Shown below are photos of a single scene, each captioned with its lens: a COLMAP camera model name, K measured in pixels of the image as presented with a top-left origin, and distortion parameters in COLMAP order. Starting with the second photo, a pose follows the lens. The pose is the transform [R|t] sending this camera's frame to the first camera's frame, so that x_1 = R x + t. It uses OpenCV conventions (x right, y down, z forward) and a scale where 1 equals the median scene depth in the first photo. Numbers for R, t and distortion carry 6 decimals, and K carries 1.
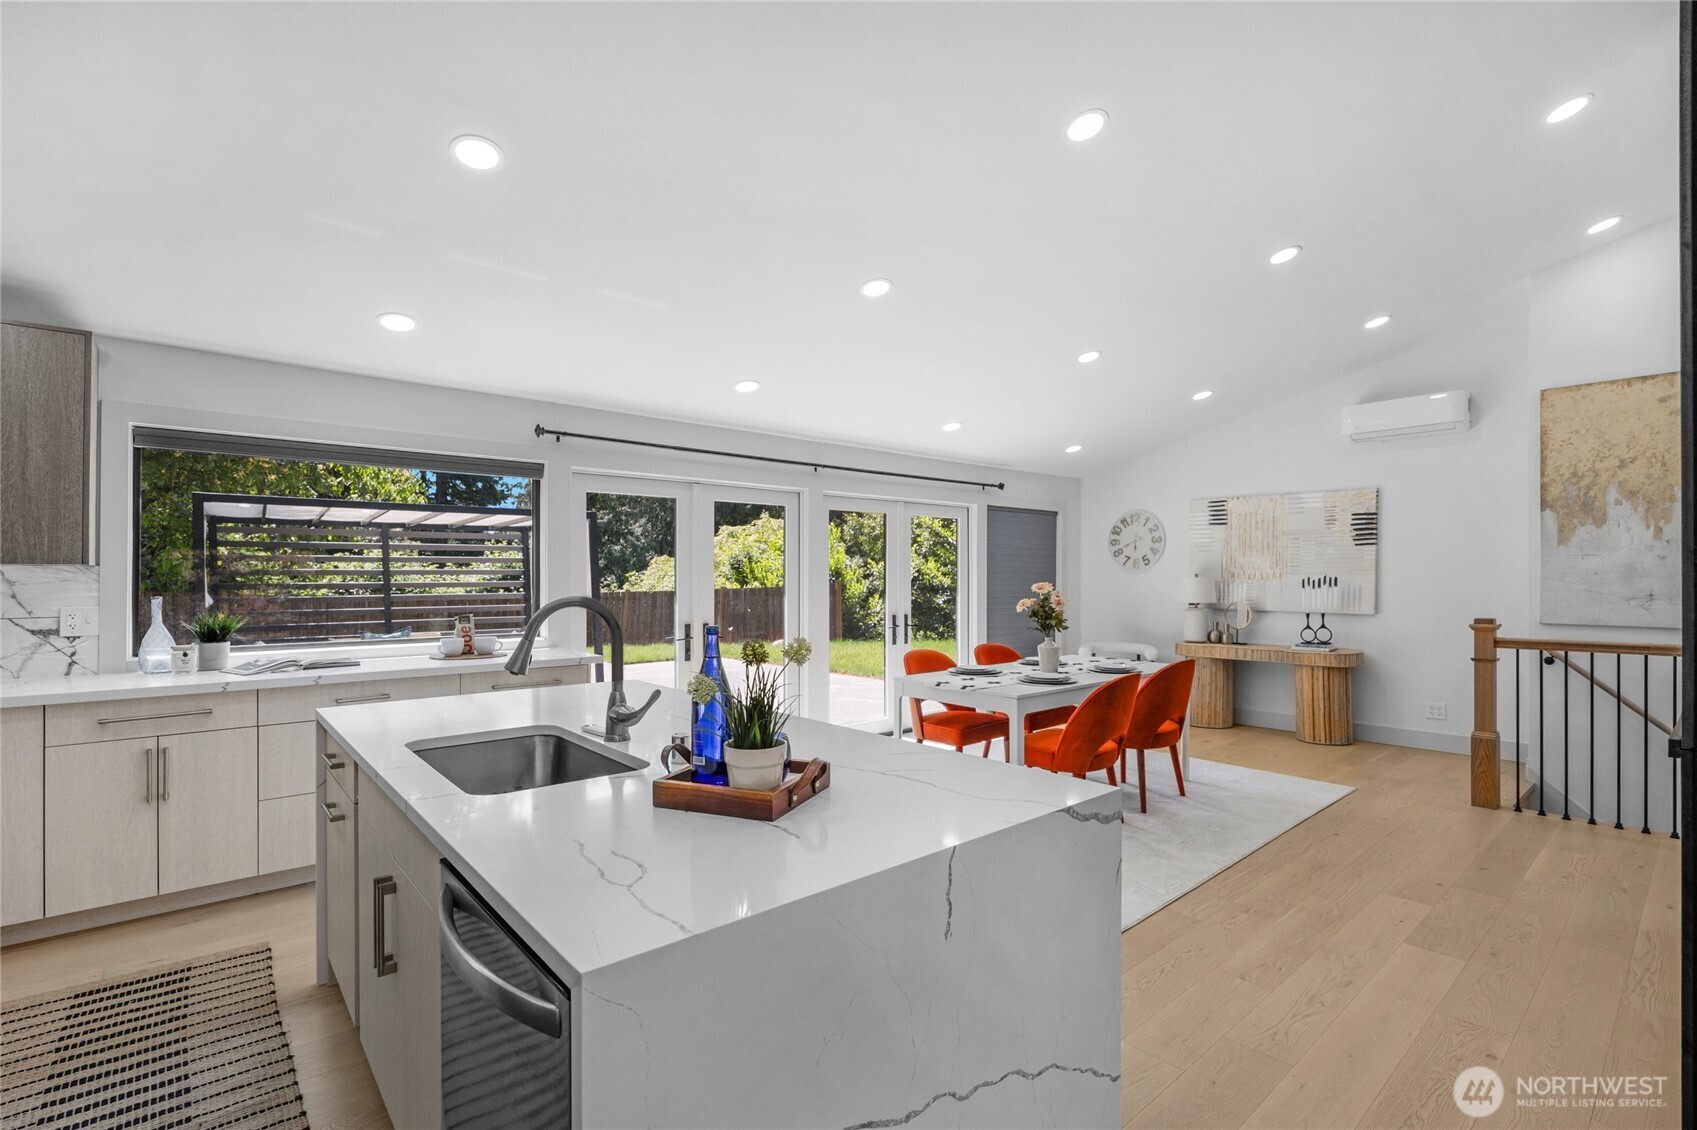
lens RADIAL K [[756.8, 0, 859.9], [0, 756.8, 570.8], [0, 0, 1]] dist [-0.010250, -0.001625]
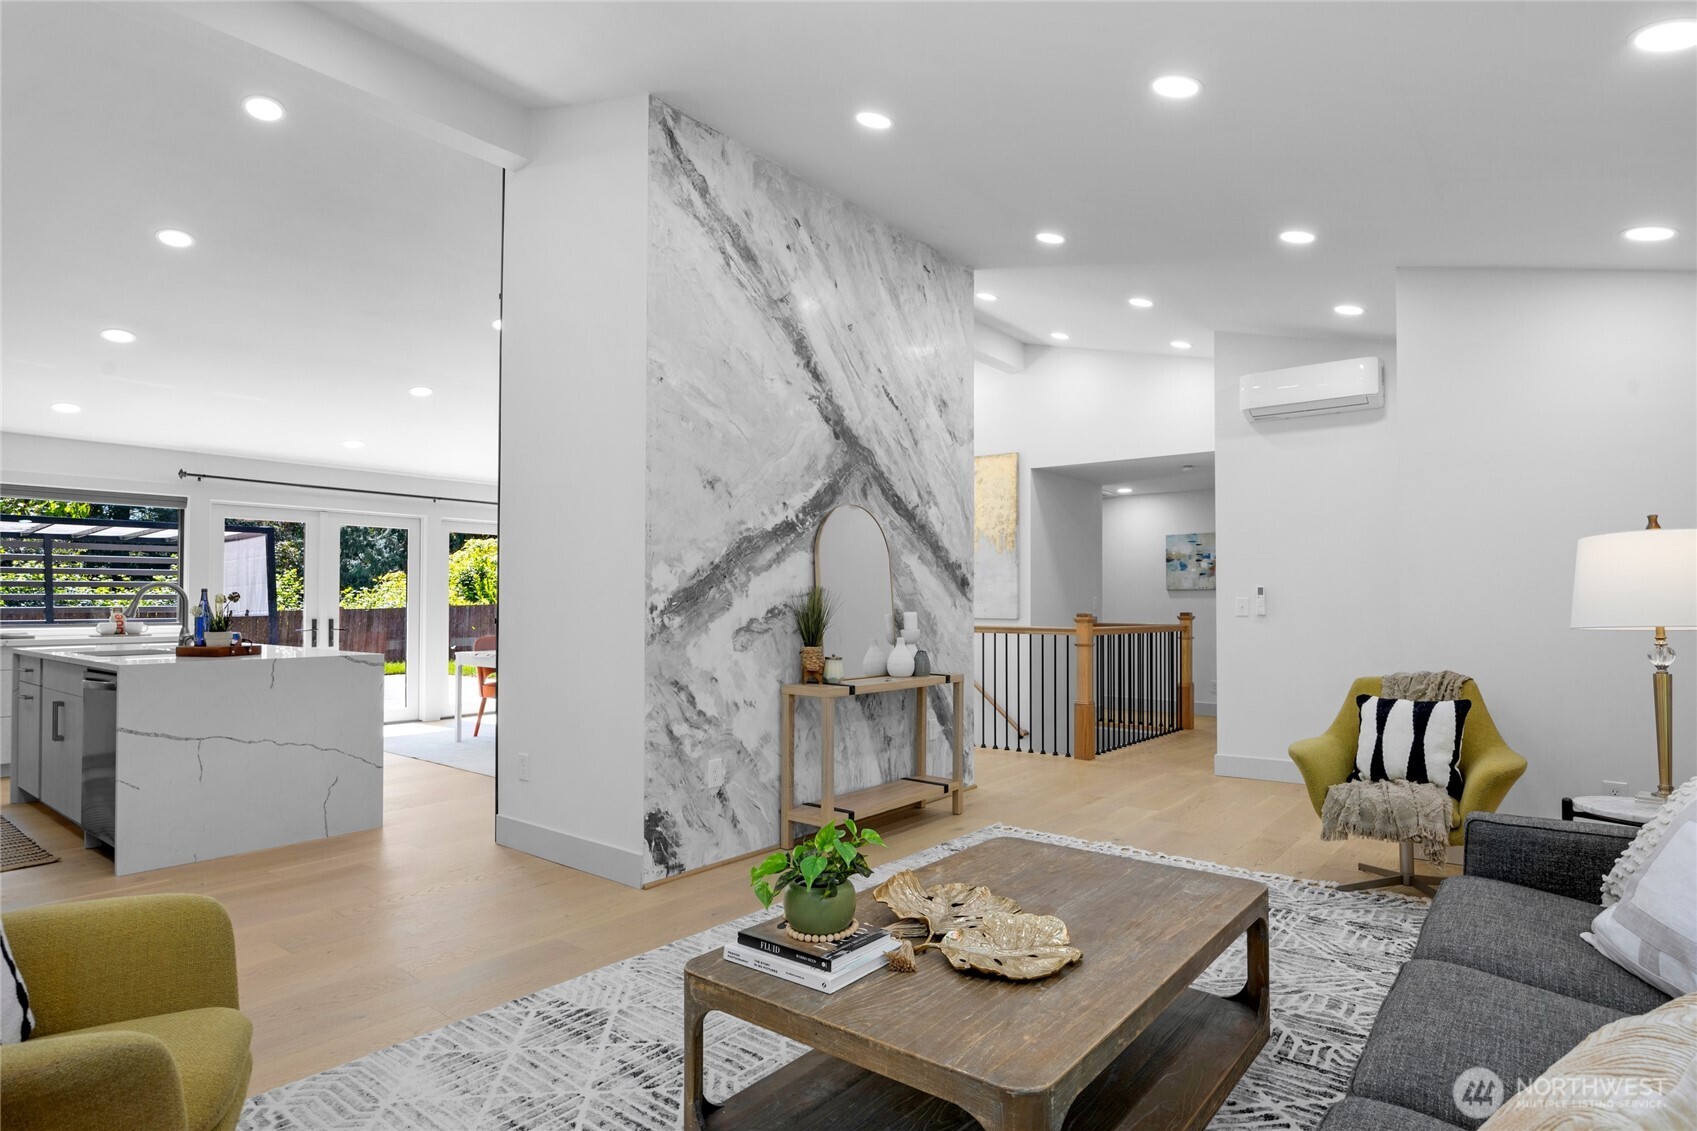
lens RADIAL K [[900.5, 0, 824.6], [0, 900.5, 582.9], [0, 0, 1]] dist [0.007810, -0.005305]
pose [[0.988212, 0.006598, 0.152950, 0.442772], [-0.004708, 0.999908, -0.012714, 0.026033], [-0.153020, 0.011844, 0.988152, -0.736553]]
